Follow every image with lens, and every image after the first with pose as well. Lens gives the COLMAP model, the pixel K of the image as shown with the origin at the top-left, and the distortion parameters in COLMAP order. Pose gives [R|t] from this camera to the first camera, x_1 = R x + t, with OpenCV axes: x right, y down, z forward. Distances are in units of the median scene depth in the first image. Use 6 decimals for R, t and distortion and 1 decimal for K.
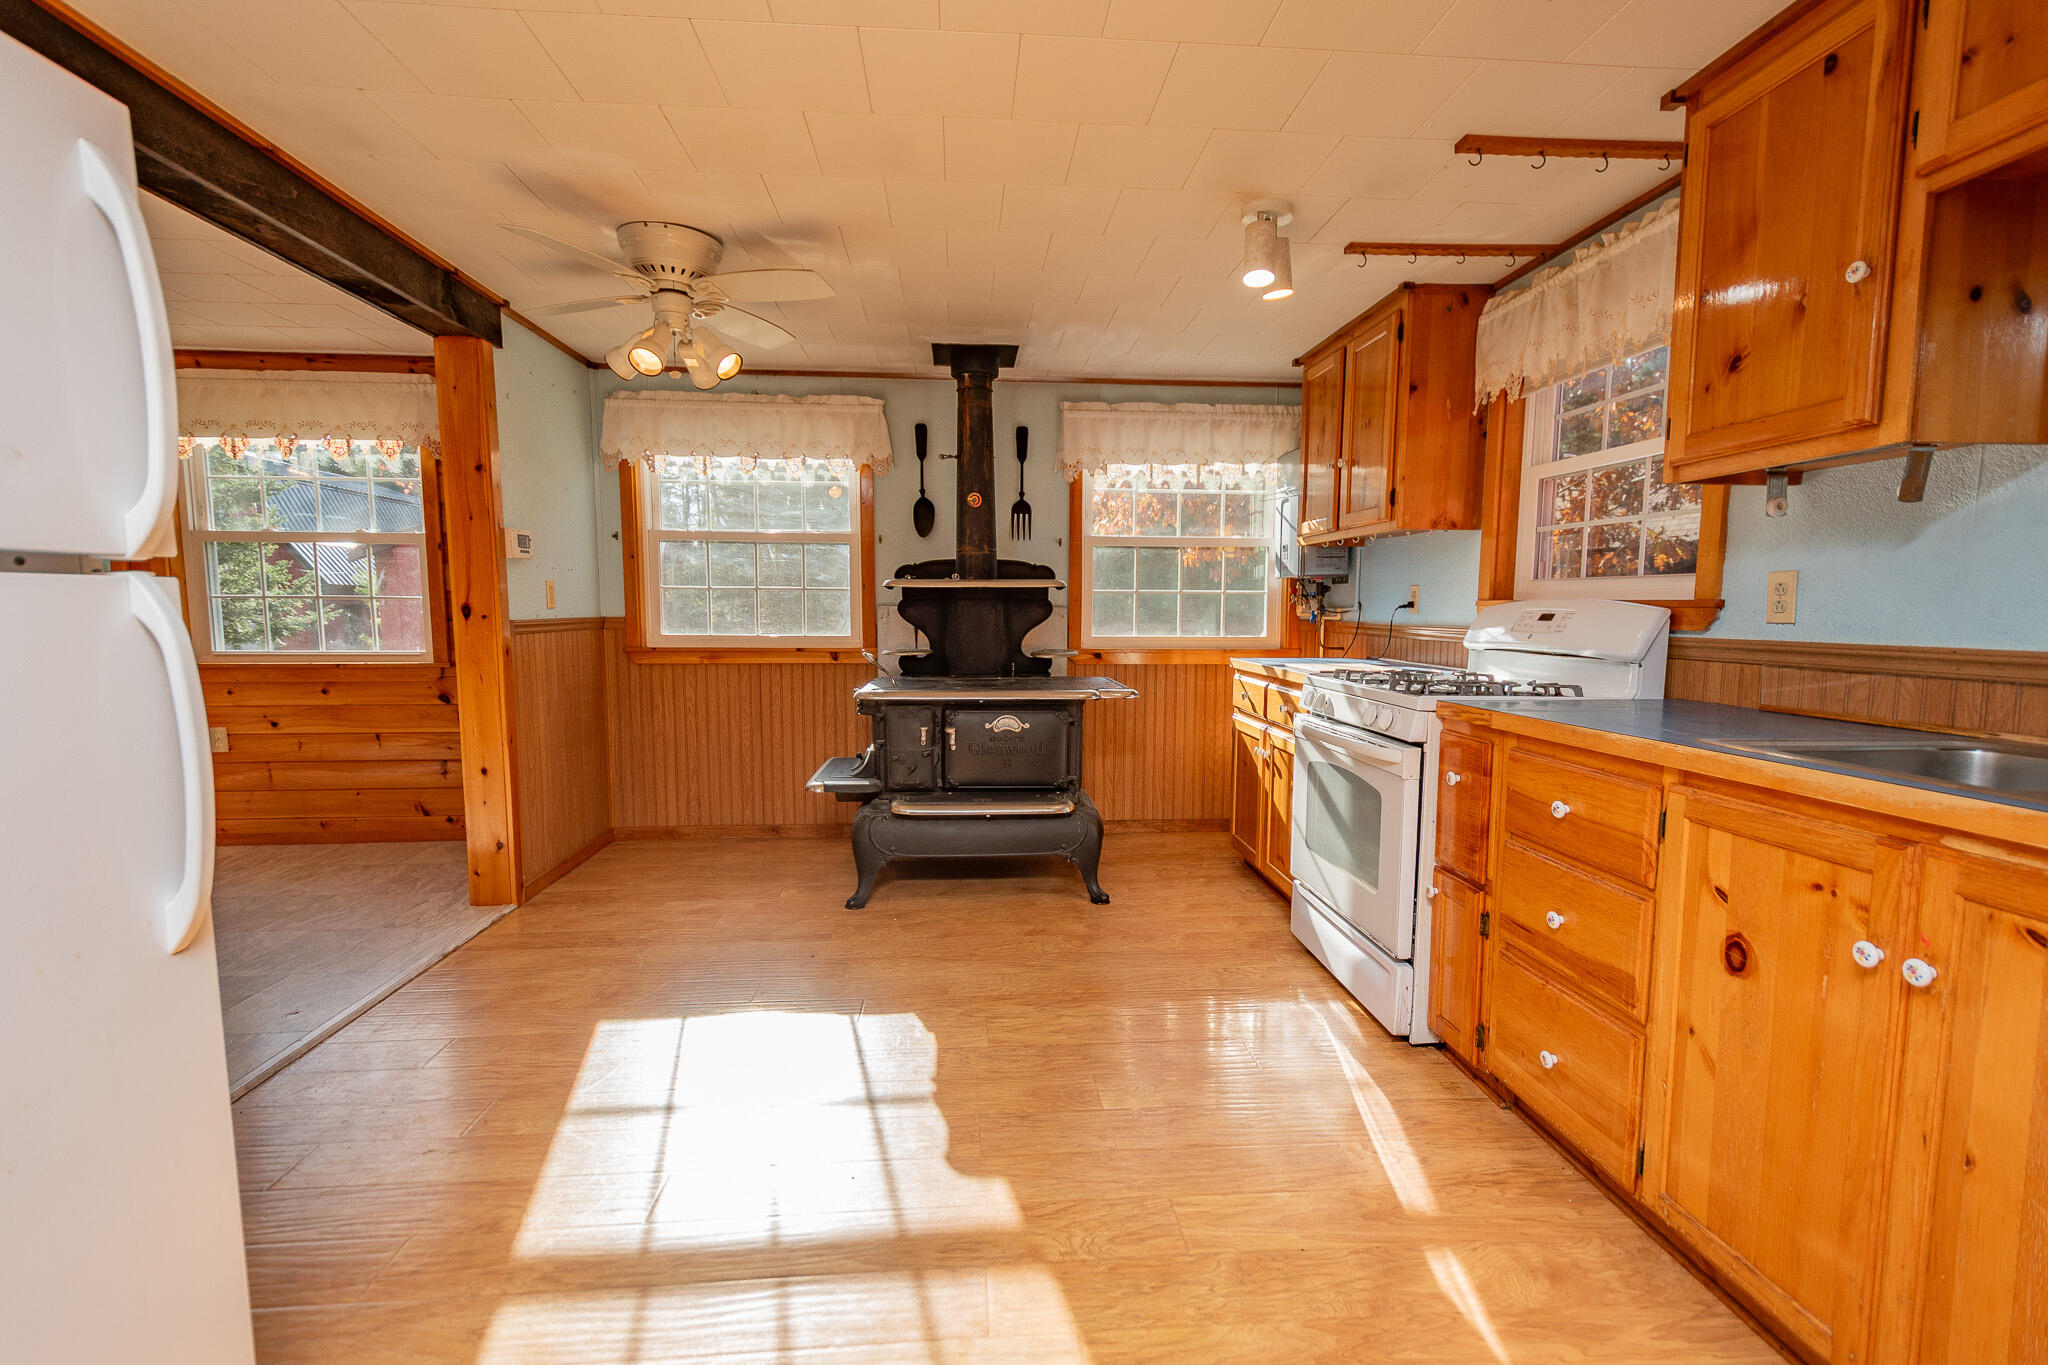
lens RADIAL K [[906.1, 0, 1026.1], [0, 906.1, 692.2], [0, 0, 1]] dist [0.002453, -0.000023]
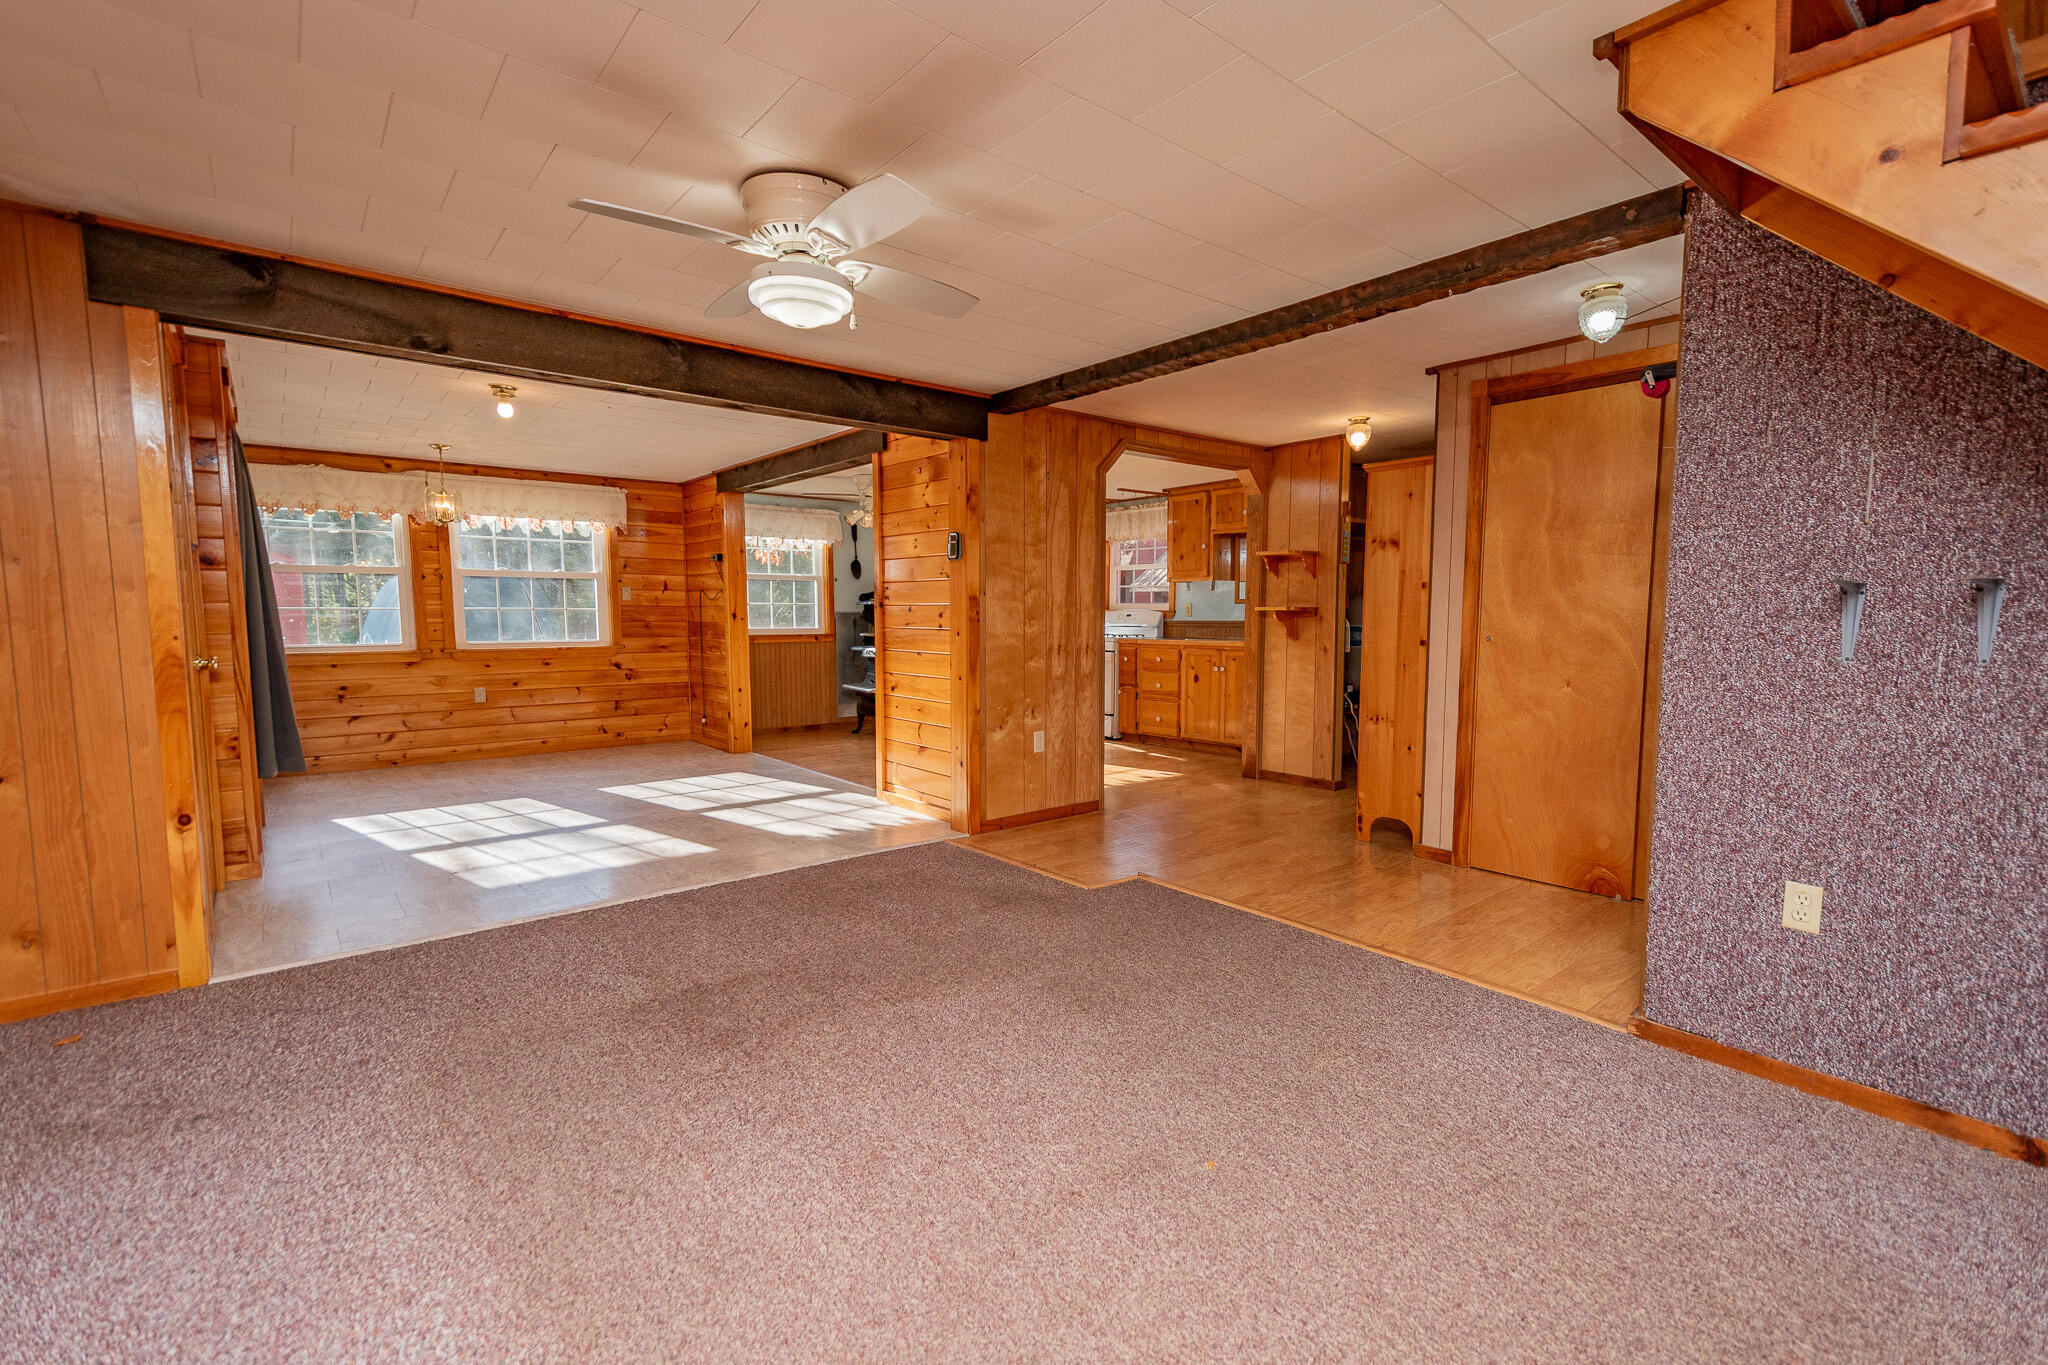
lens RADIAL K [[906.1, 0, 1026.1], [0, 906.1, 692.2], [0, 0, 1]] dist [0.002453, -0.000023]
pose [[0.814160, -0.057912, 0.577745, -2.727811], [0.058764, 0.998123, 0.017240, 0.195801], [-0.577659, 0.019915, 0.816035, -2.421882]]
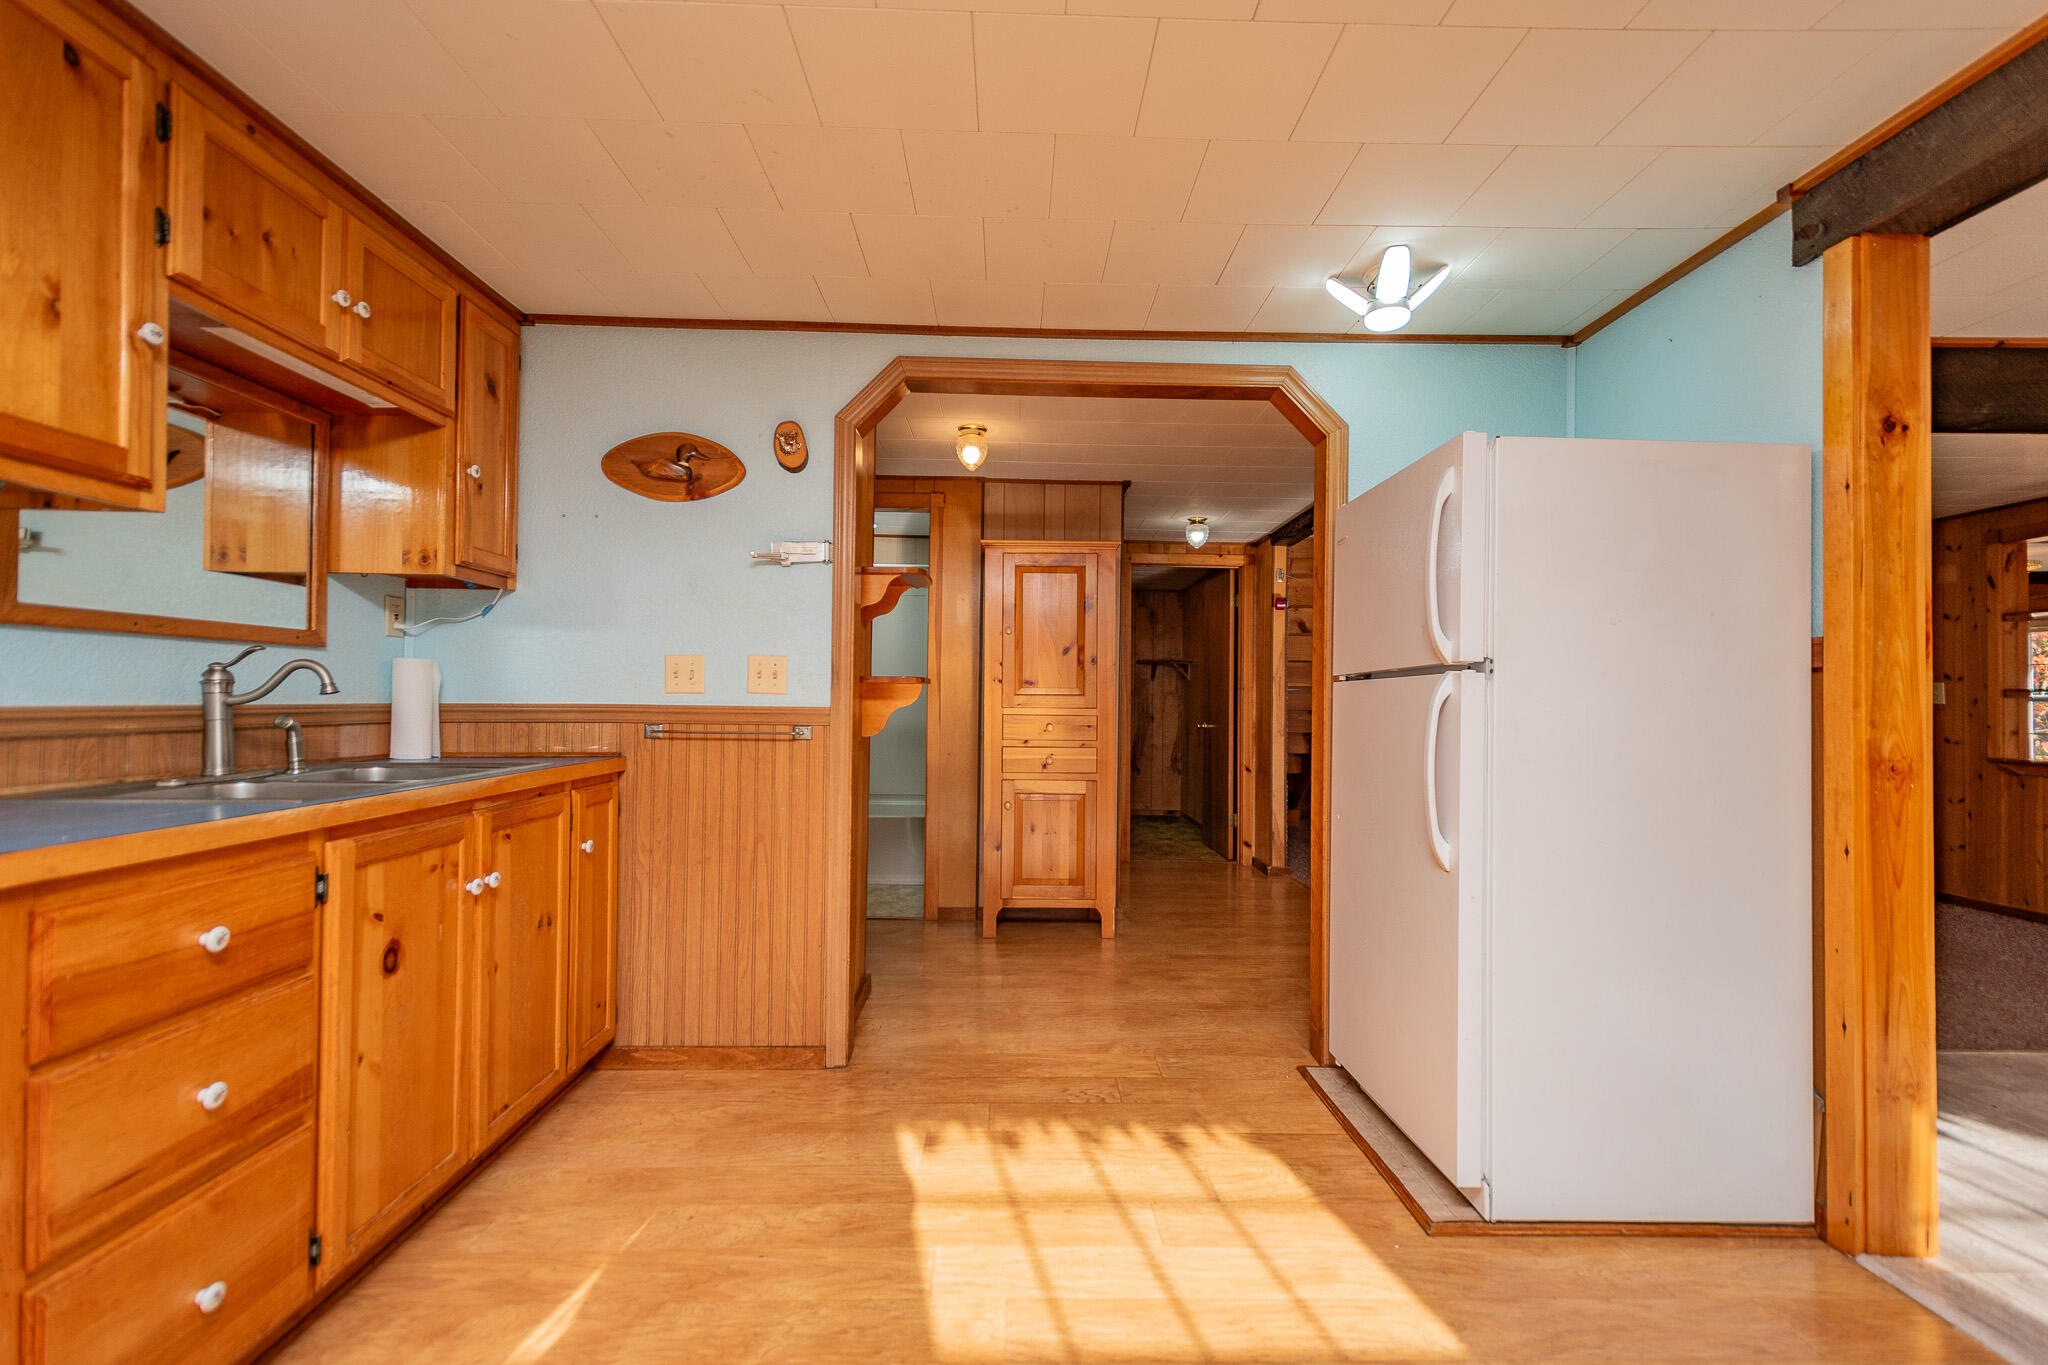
lens RADIAL K [[906.1, 0, 1026.1], [0, 906.1, 692.2], [0, 0, 1]] dist [0.002453, -0.000023]
pose [[-0.998221, -0.012970, 0.058198, -0.111371], [-0.008429, 0.996949, 0.077602, -0.145377], [-0.059027, 0.076973, -0.995284, 1.886356]]
